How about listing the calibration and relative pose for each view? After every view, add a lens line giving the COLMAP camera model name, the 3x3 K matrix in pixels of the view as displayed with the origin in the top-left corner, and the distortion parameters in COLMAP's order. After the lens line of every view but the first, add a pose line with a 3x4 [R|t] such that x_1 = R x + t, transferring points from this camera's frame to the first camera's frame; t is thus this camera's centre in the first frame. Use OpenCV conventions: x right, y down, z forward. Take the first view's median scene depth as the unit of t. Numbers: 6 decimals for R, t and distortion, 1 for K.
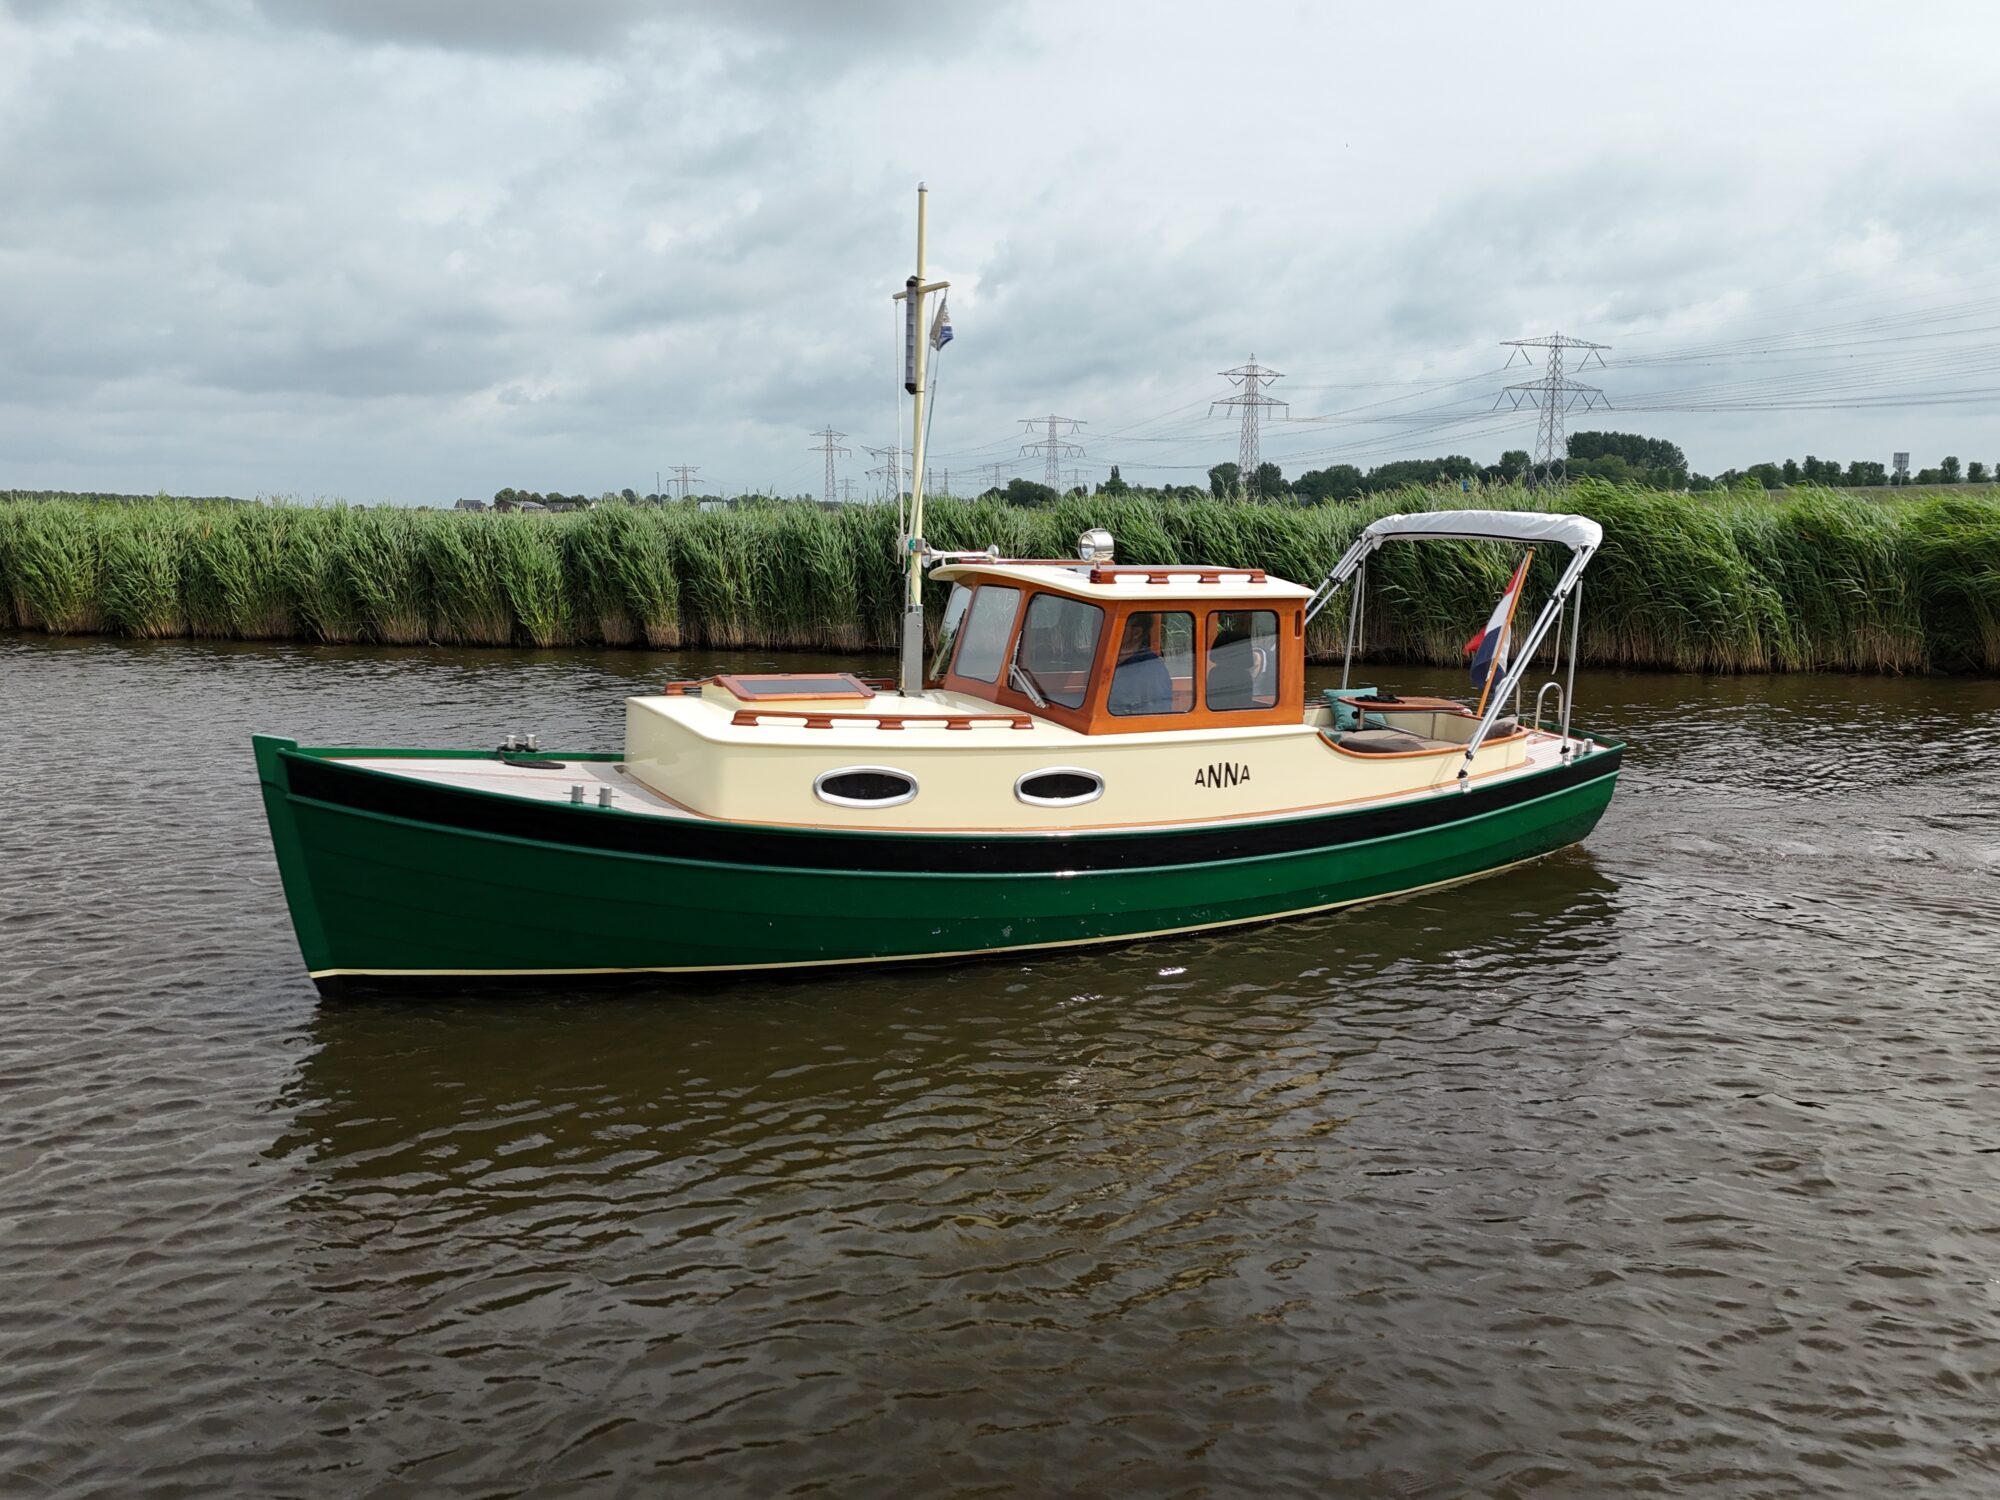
lens RADIAL K [[1408.6, 0, 1000.0], [0, 1408.6, 750.0], [0, 0, 1]] dist [0.079756, -0.003073]
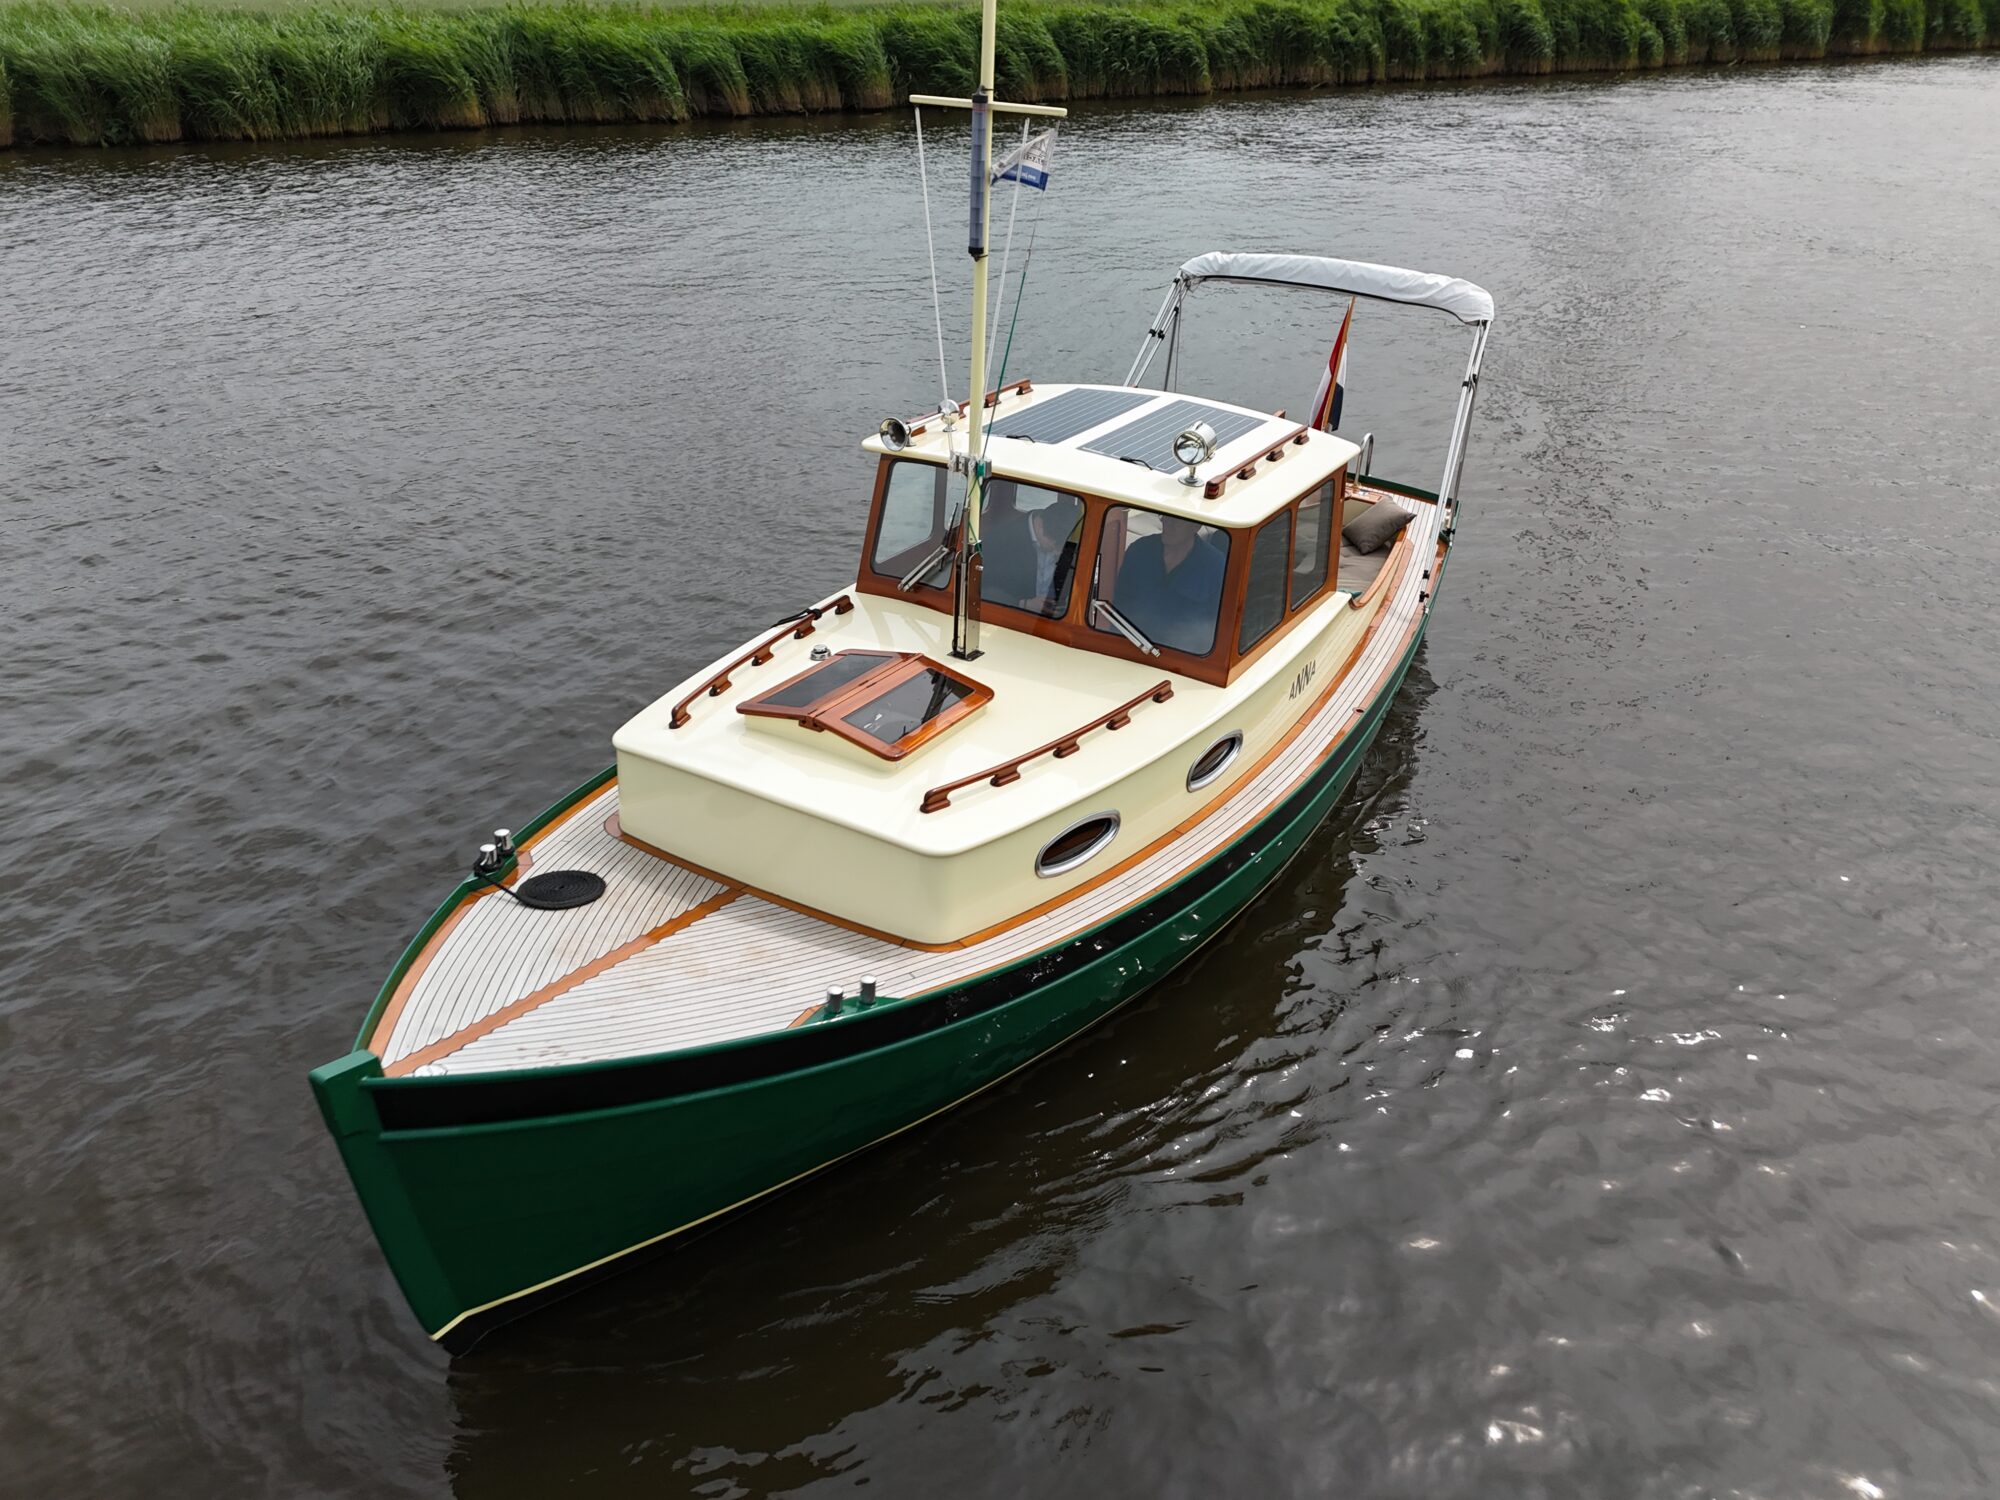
lens RADIAL K [[1408.6, 0, 1000.0], [0, 1408.6, 750.0], [0, 0, 1]] dist [0.079756, -0.003073]
pose [[0.871480, -0.224503, 0.436028, -0.415430], [0.064465, 0.933796, 0.351951, -0.272225], [-0.486175, -0.278609, 0.828257, 0.332403]]
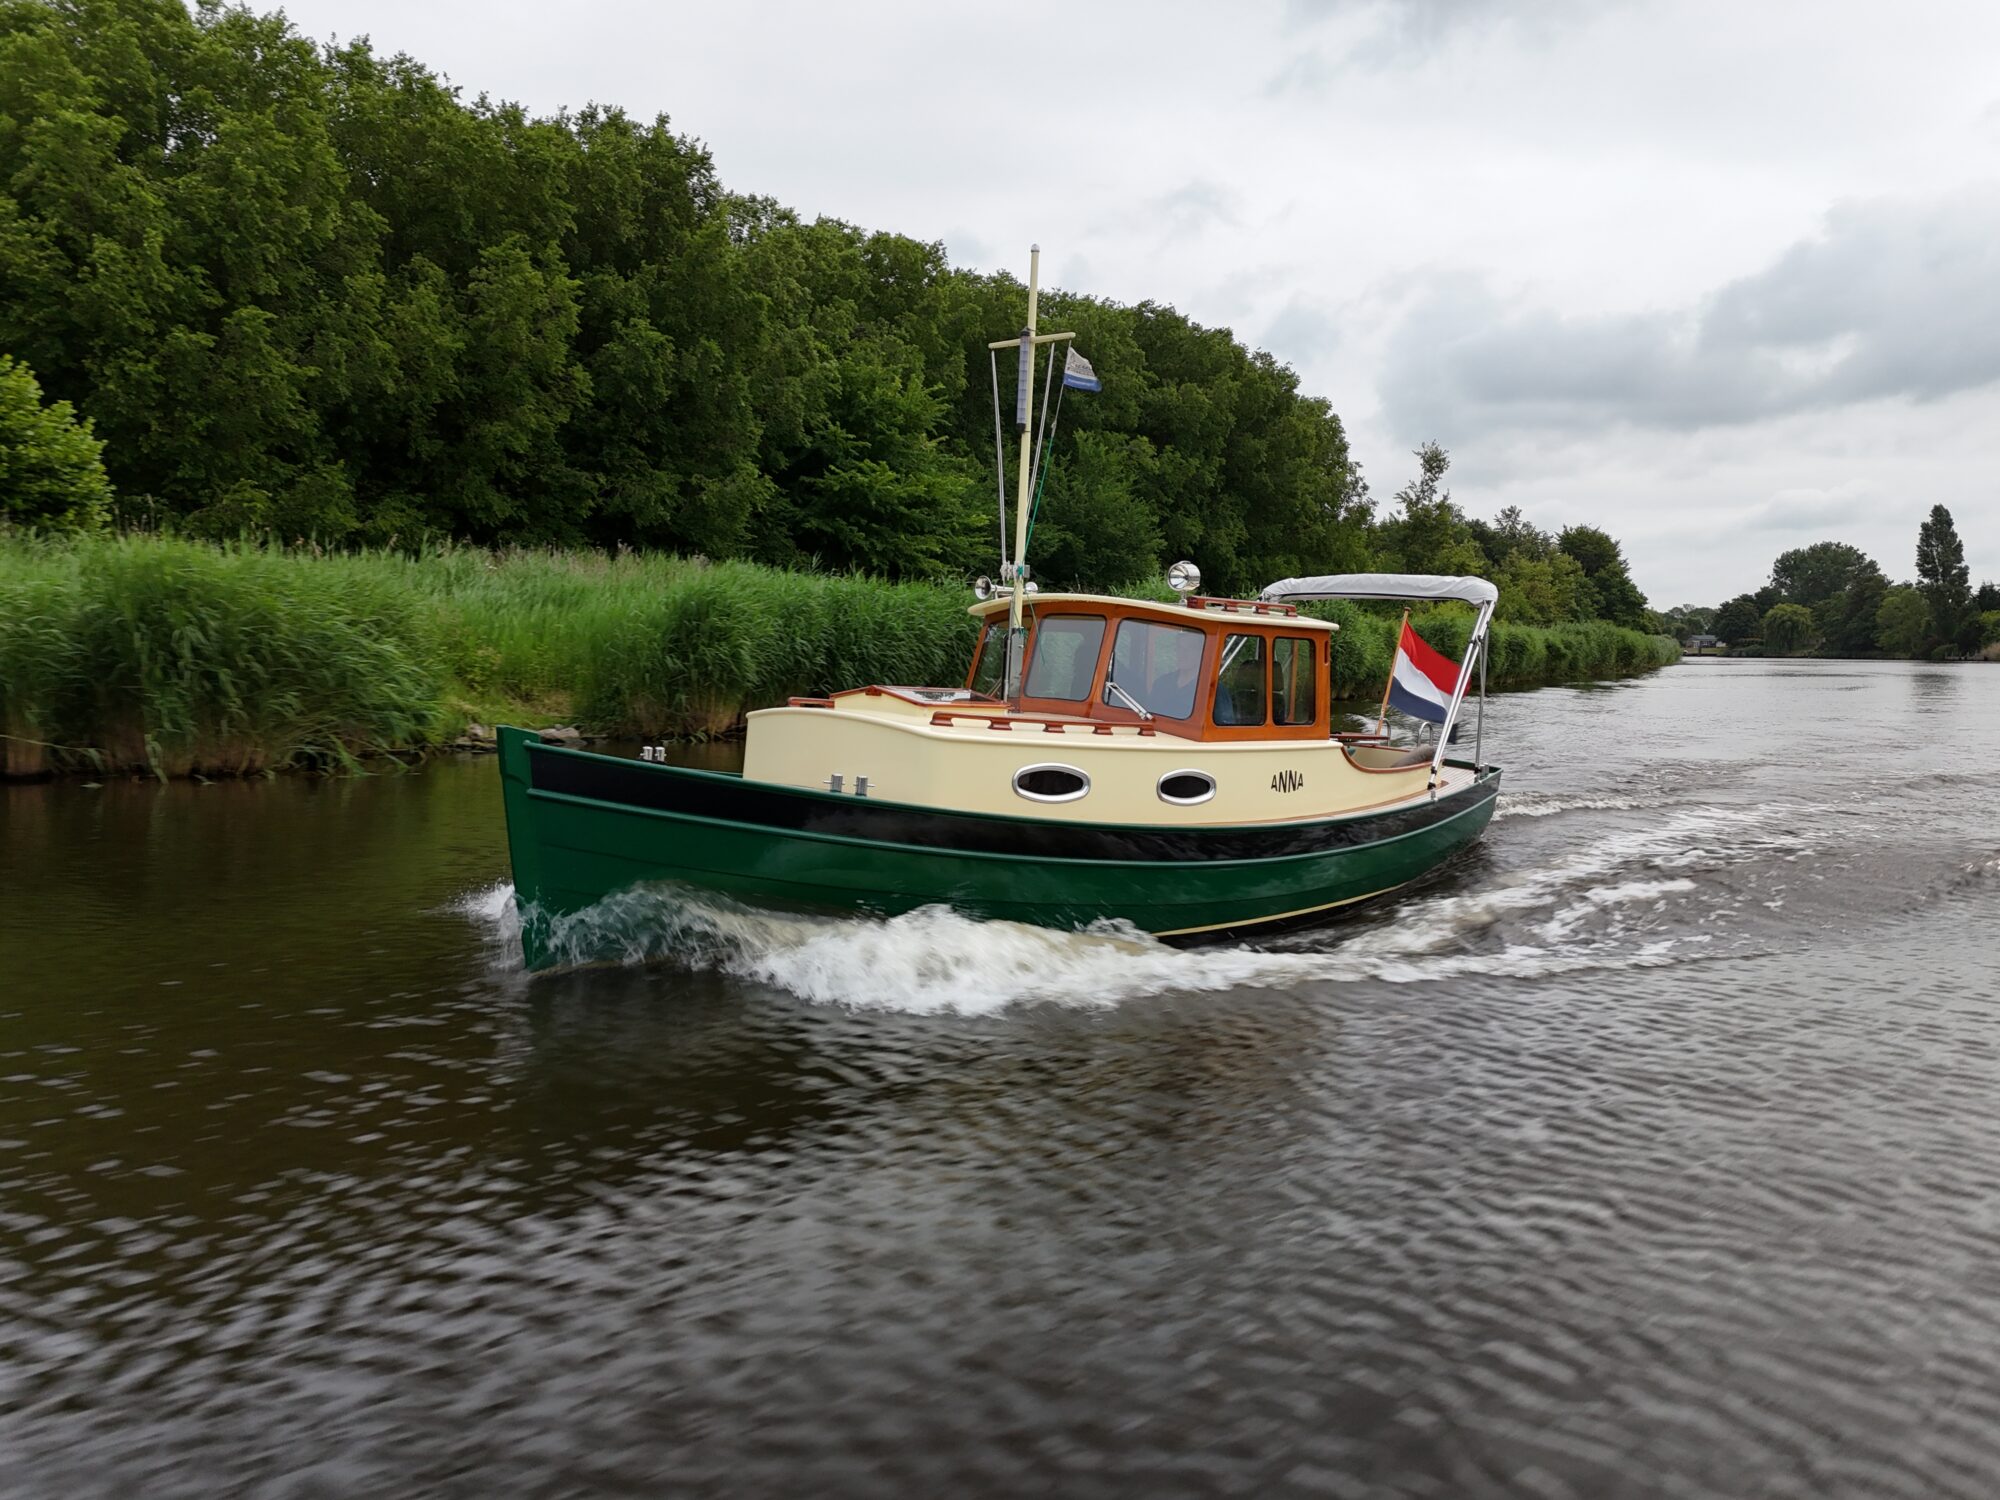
lens RADIAL K [[1408.6, 0, 1000.0], [0, 1408.6, 750.0], [0, 0, 1]] dist [0.079756, -0.003073]
pose [[0.954187, -0.004695, 0.299173, -0.402247], [0.028073, 0.996871, -0.073892, 0.070367], [-0.297890, 0.078906, 0.951333, -0.010995]]
